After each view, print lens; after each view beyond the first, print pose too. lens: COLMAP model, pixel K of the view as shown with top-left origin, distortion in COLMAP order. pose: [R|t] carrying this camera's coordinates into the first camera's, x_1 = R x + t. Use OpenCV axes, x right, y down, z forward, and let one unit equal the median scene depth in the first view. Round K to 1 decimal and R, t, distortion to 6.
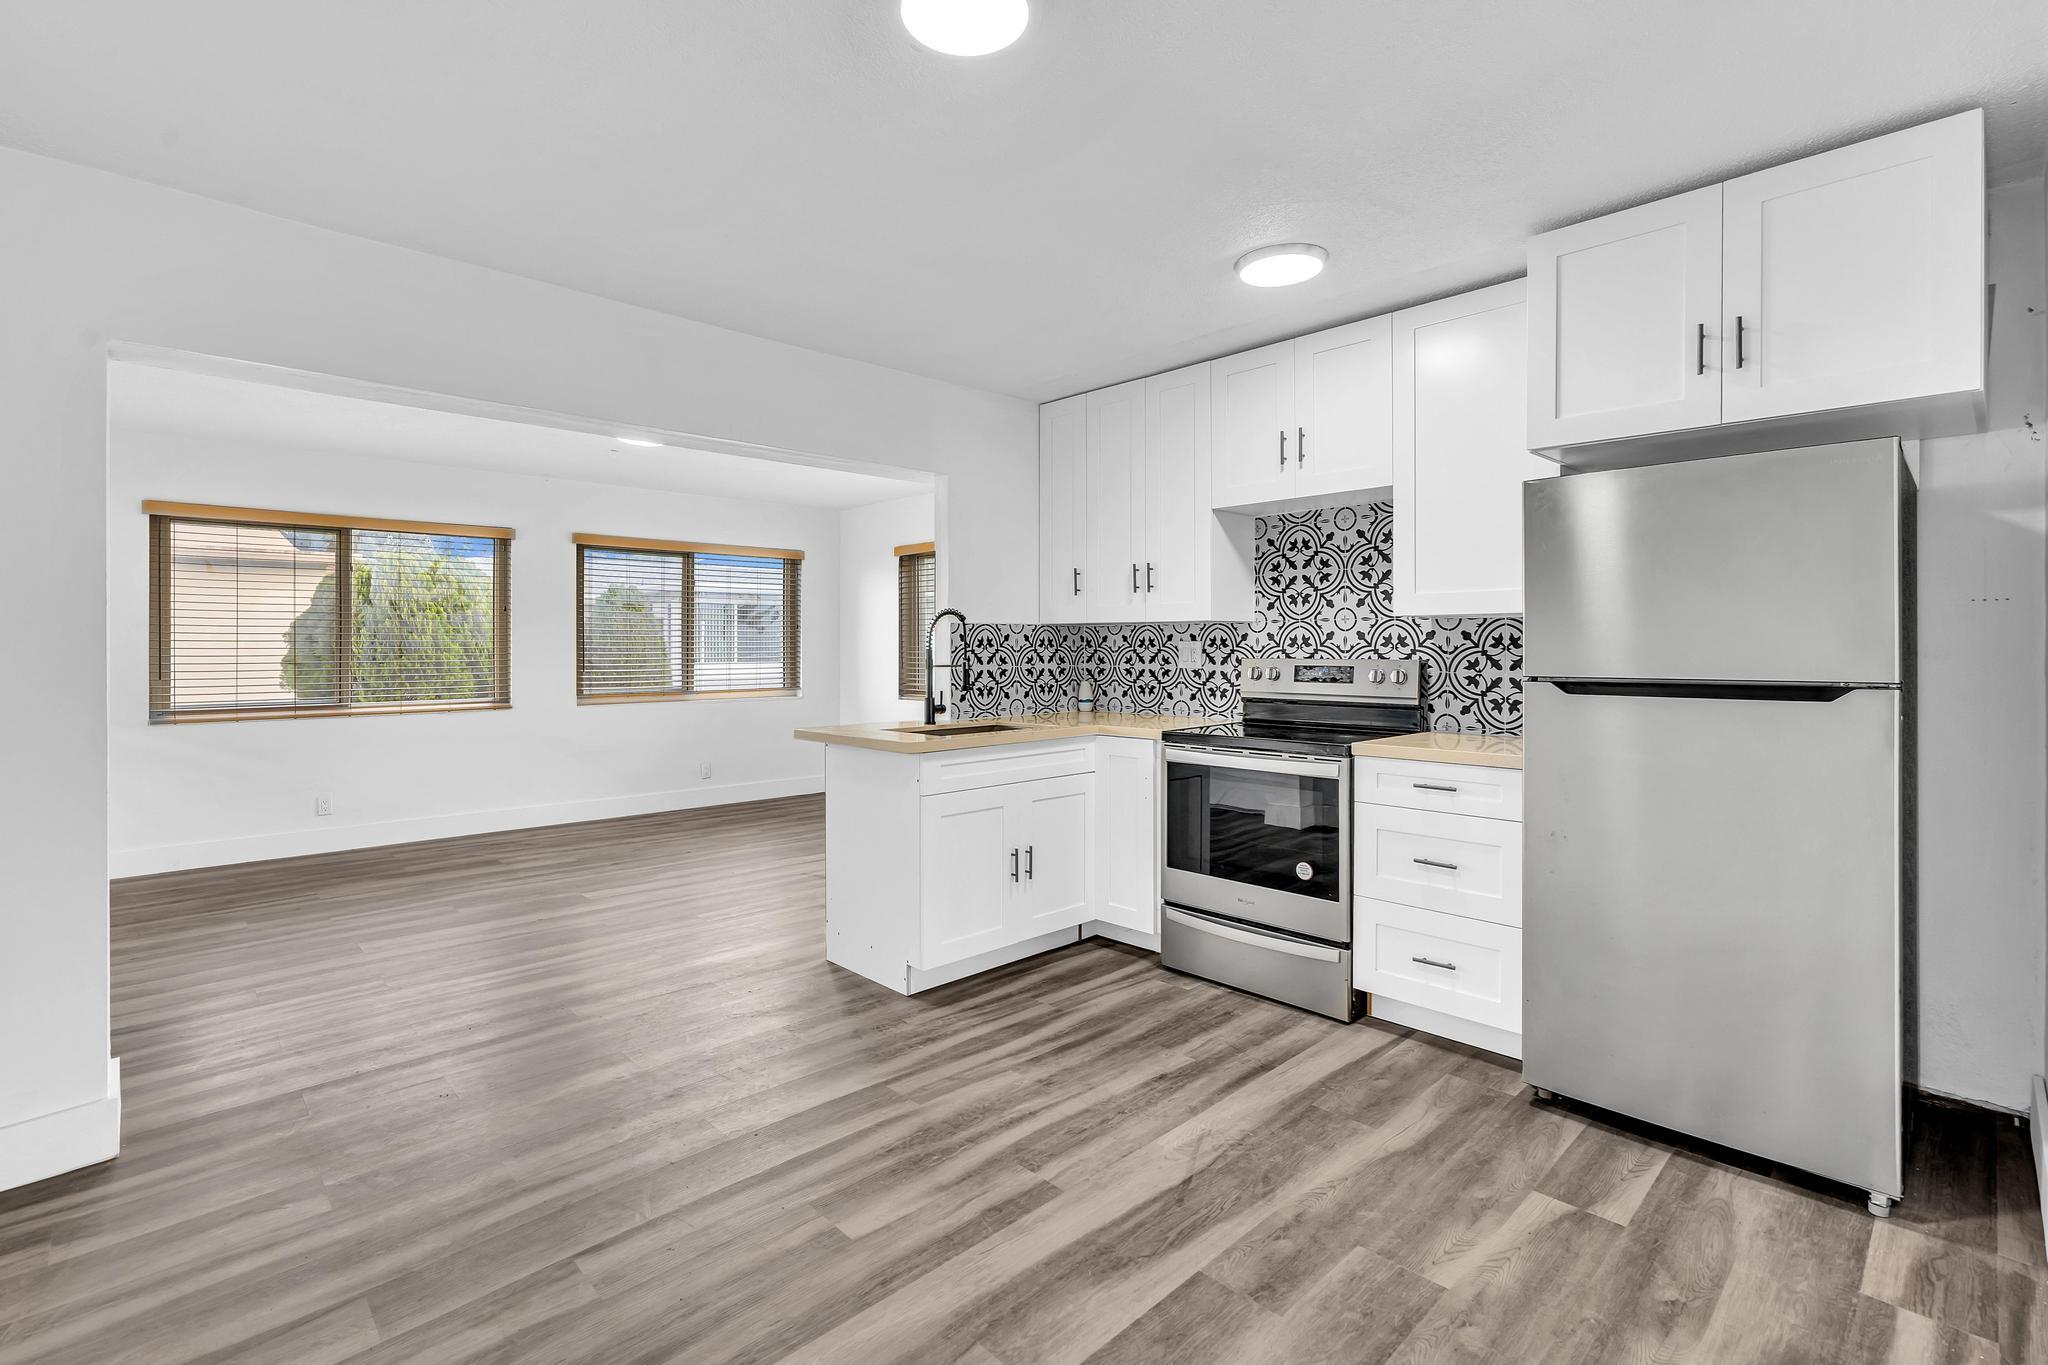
lens RADIAL K [[940.1, 0, 1011.9], [0, 940.1, 646.8], [0, 0, 1]] dist [-0.002553, 0.000322]
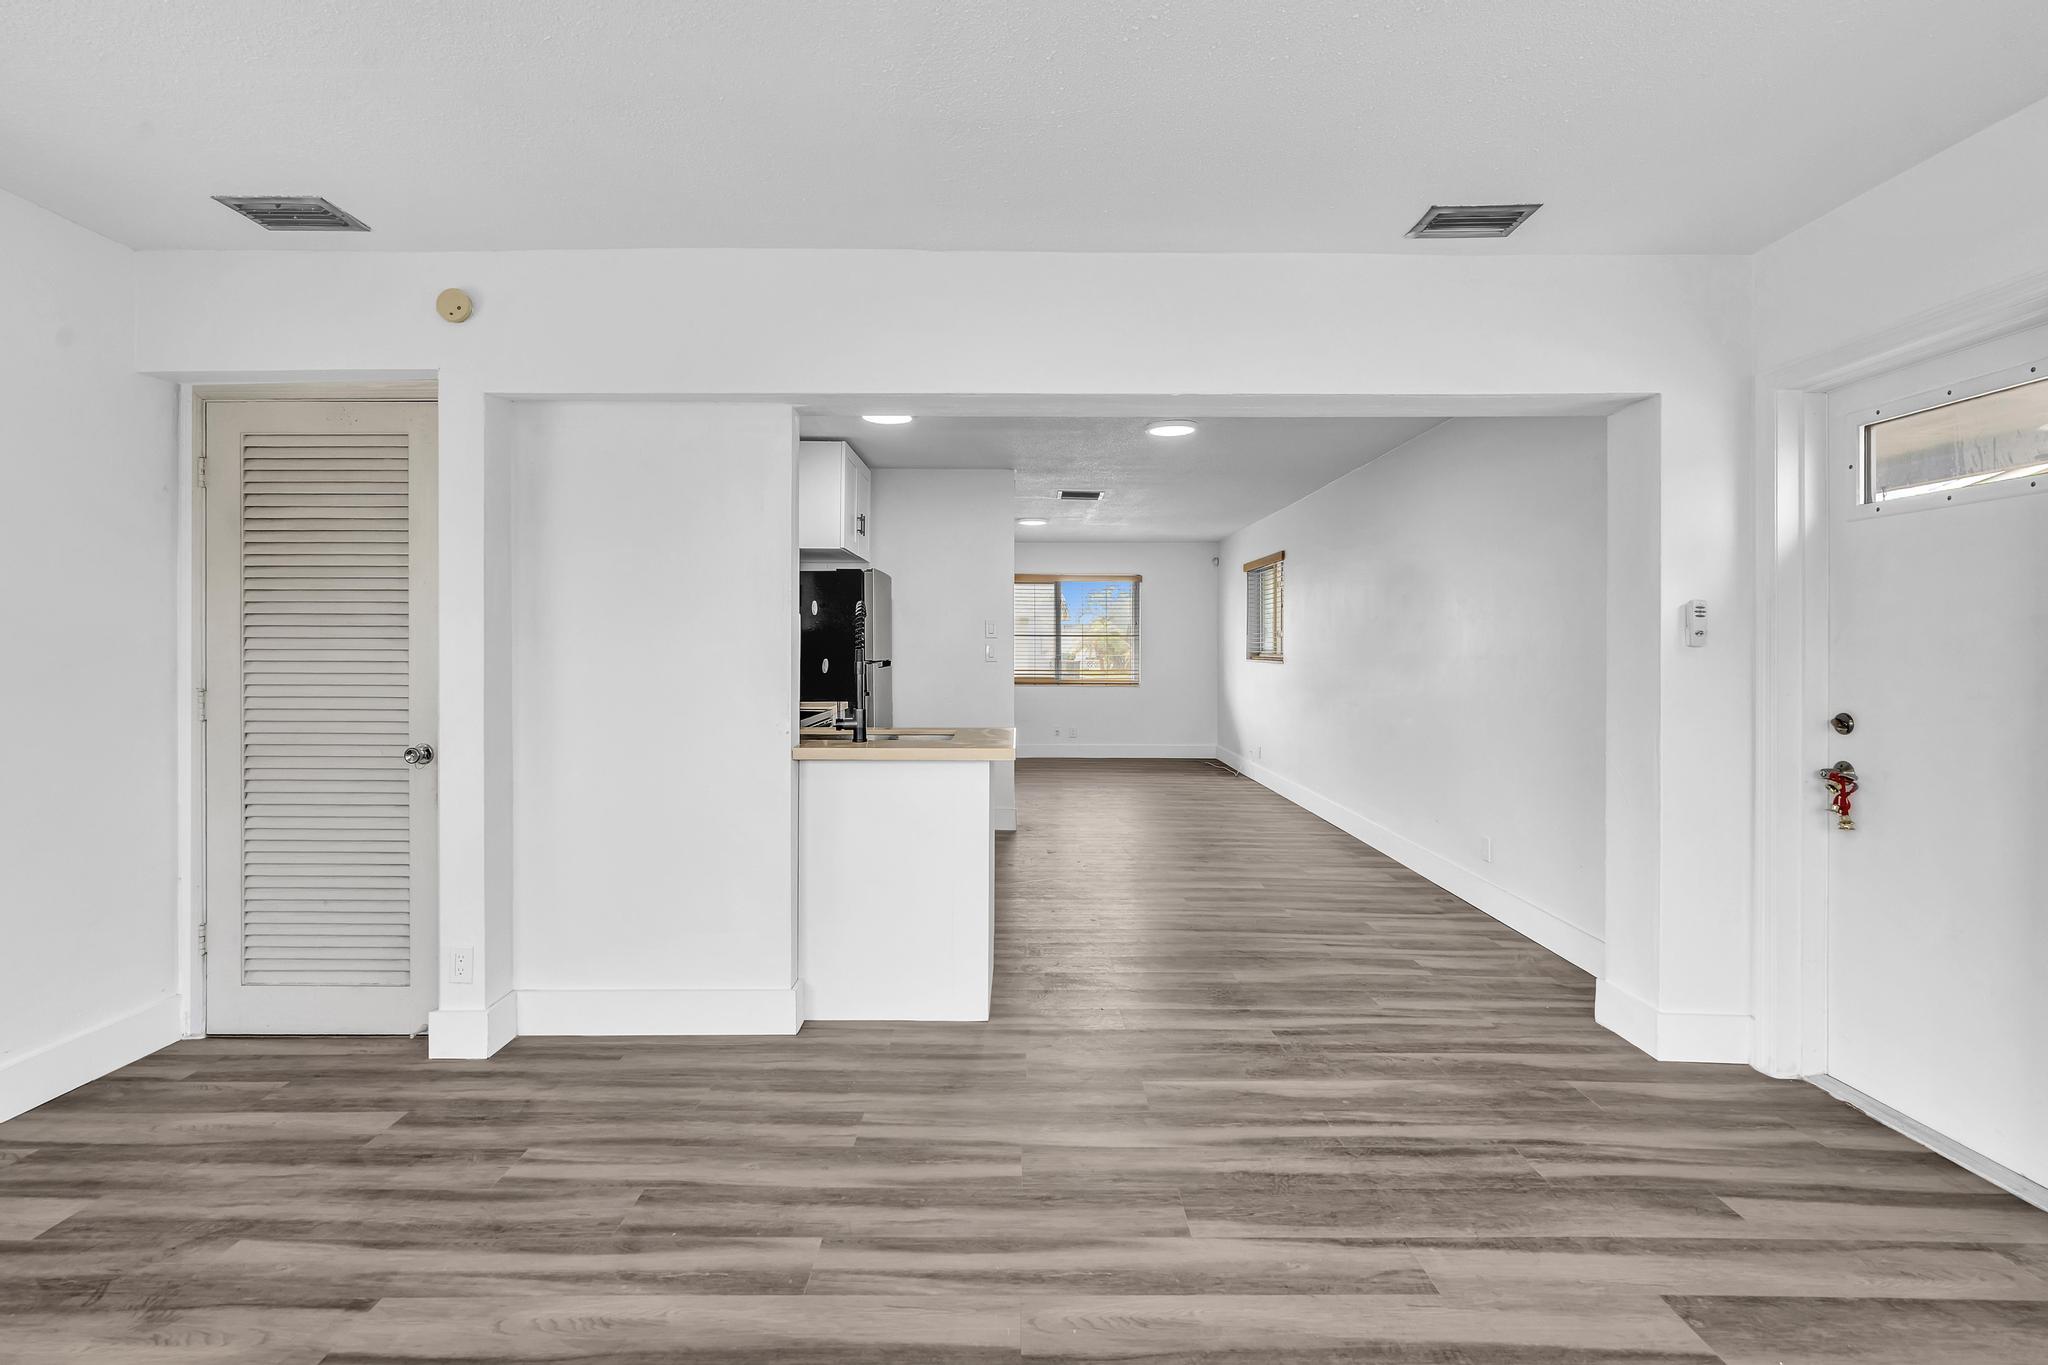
lens RADIAL K [[963.0, 0, 1027.1], [0, 963.0, 646.4], [0, 0, 1]] dist [-0.001440, 0.000149]
pose [[-0.734010, -0.000616, 0.679138, -0.892127], [-0.001440, 0.999999, -0.000649, -0.000054], [-0.679137, -0.001454, -0.734010, 1.783174]]
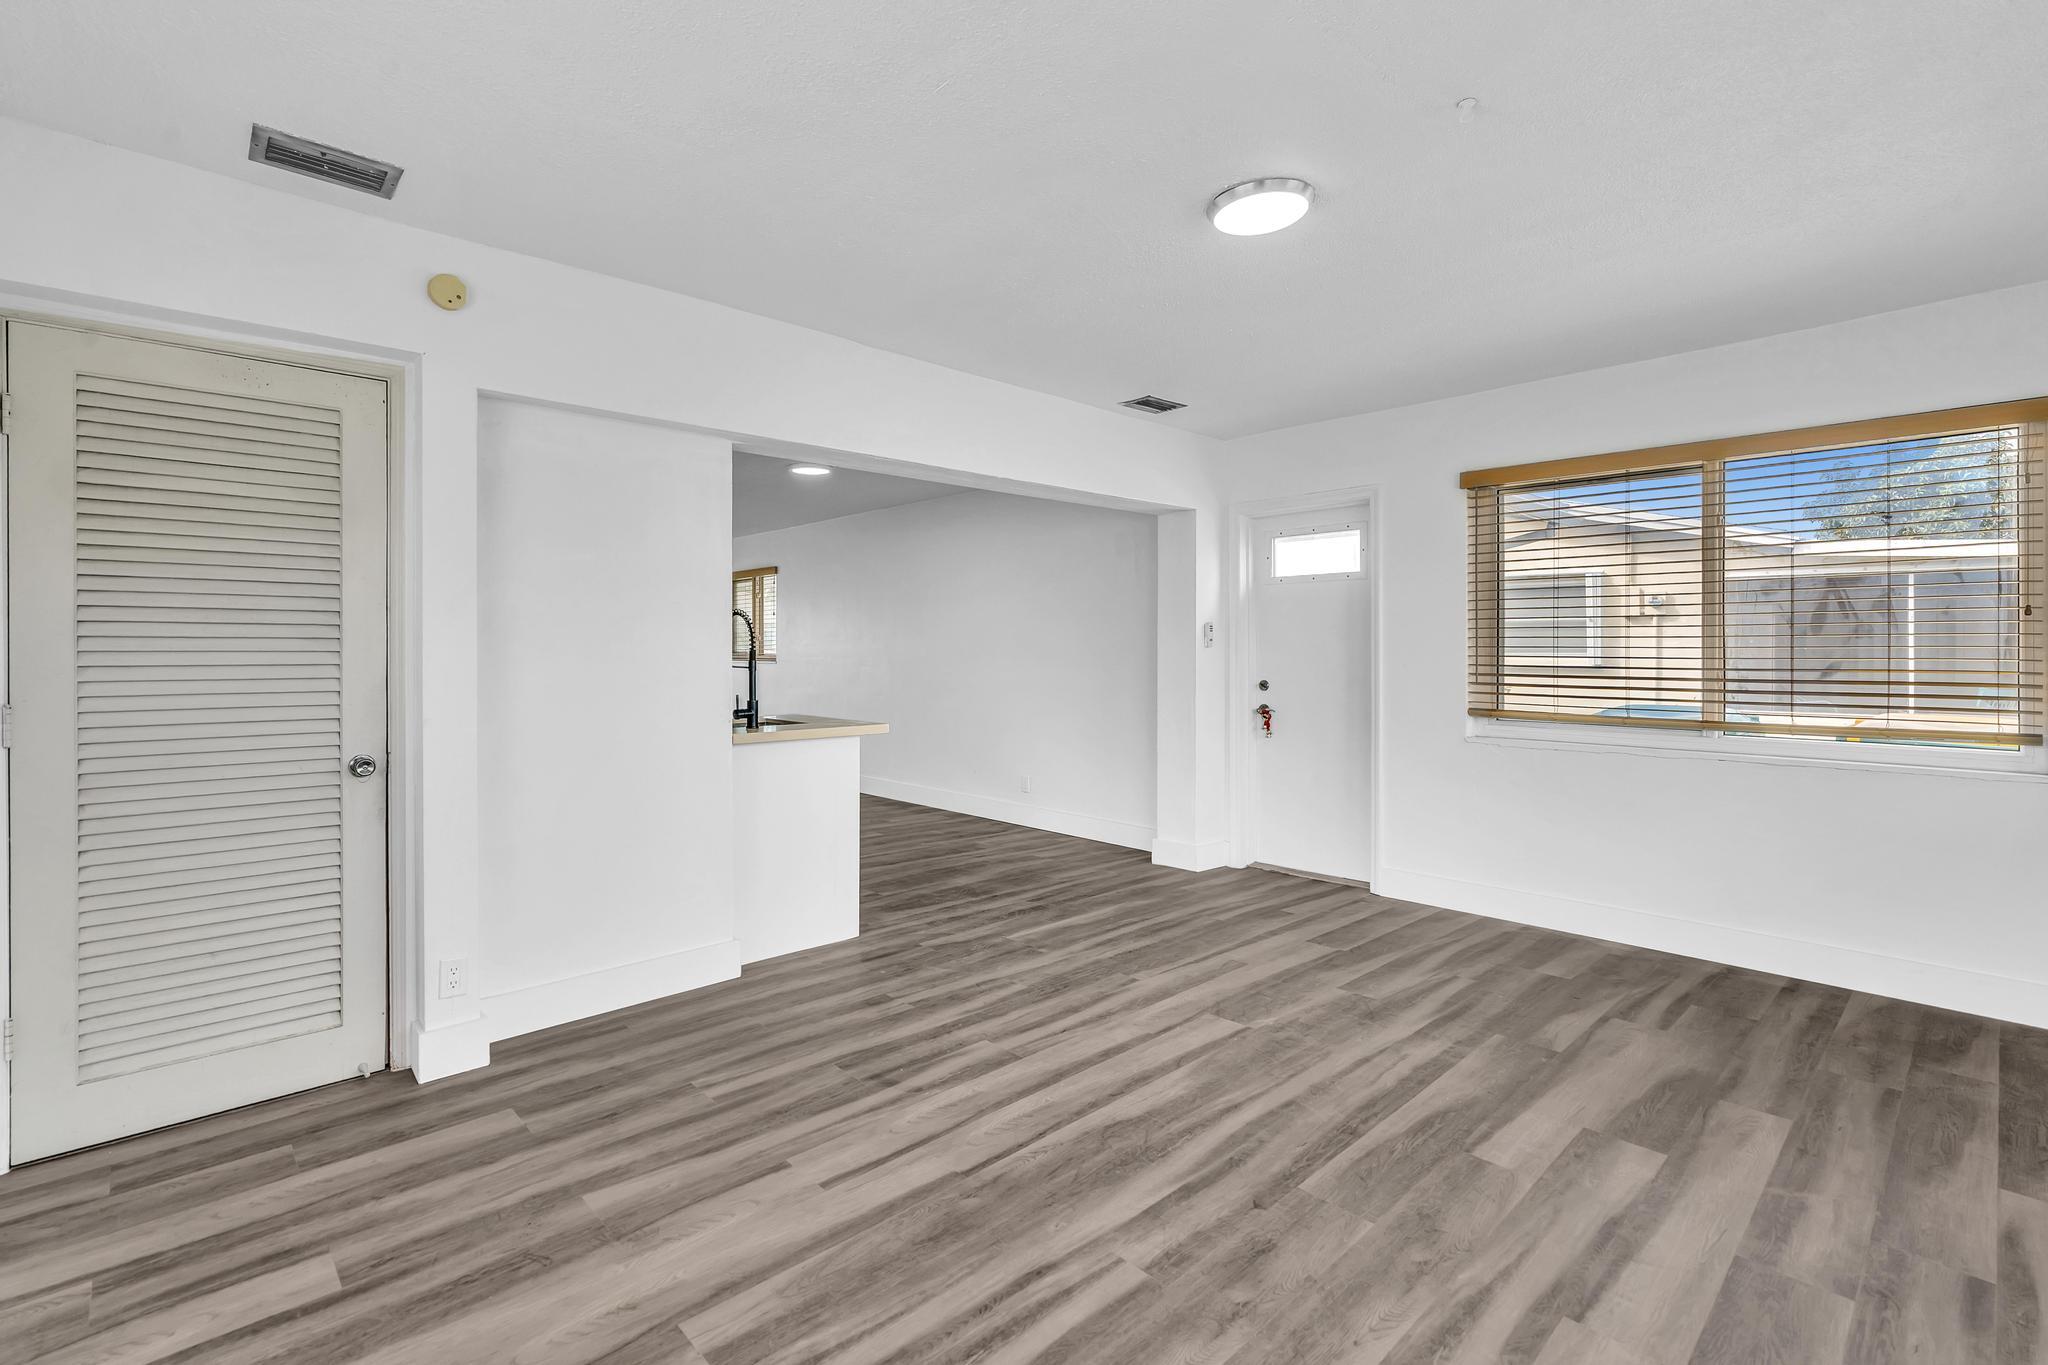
lens RADIAL K [[935.0, 0, 1023.7], [0, 935.0, 647.5], [0, 0, 1]] dist [-0.003915, 0.000612]
pose [[-0.999937, 0.000474, -0.011237, -0.415593], [0.000494, 0.999998, -0.001763, 0.002275], [0.011236, -0.001768, -0.999935, 2.307683]]
